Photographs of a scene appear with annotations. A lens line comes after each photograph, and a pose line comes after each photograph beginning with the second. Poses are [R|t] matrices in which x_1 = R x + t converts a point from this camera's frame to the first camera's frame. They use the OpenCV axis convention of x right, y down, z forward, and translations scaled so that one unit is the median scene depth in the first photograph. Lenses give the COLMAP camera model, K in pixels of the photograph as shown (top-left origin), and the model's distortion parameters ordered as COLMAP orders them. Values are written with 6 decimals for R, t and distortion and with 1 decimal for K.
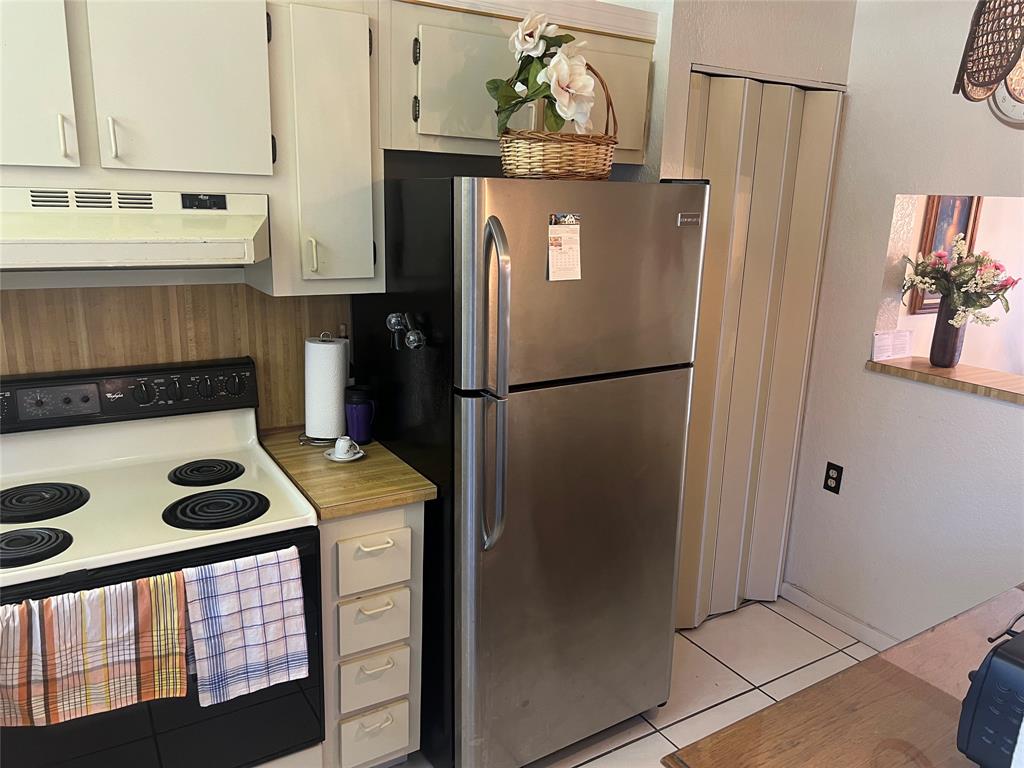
lens RADIAL K [[766.5, 0, 518.2], [0, 766.5, 393.2], [0, 0, 1]] dist [0.057835, -0.071653]
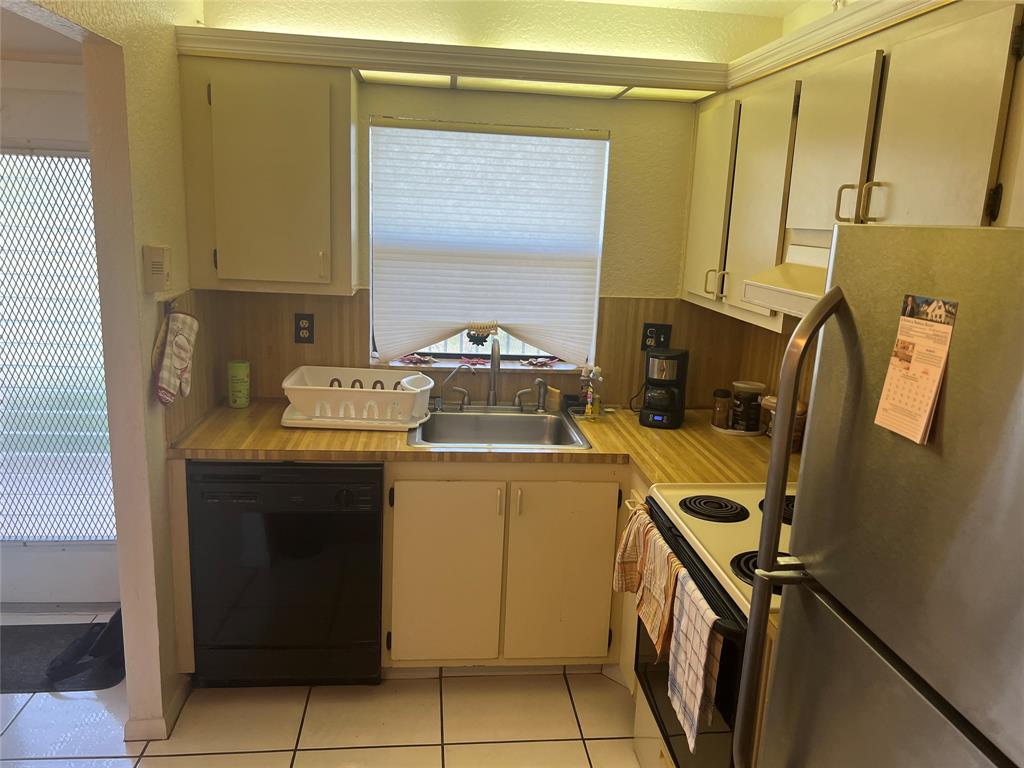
lens RADIAL K [[766.5, 0, 514.0], [0, 766.5, 393.8], [0, 0, 1]] dist [0.057835, -0.071653]
pose [[-0.432661, 0.152931, -0.888491, 0.552563], [-0.284804, 0.911857, 0.295642, -0.232296], [0.855389, 0.380959, -0.350970, 0.915298]]
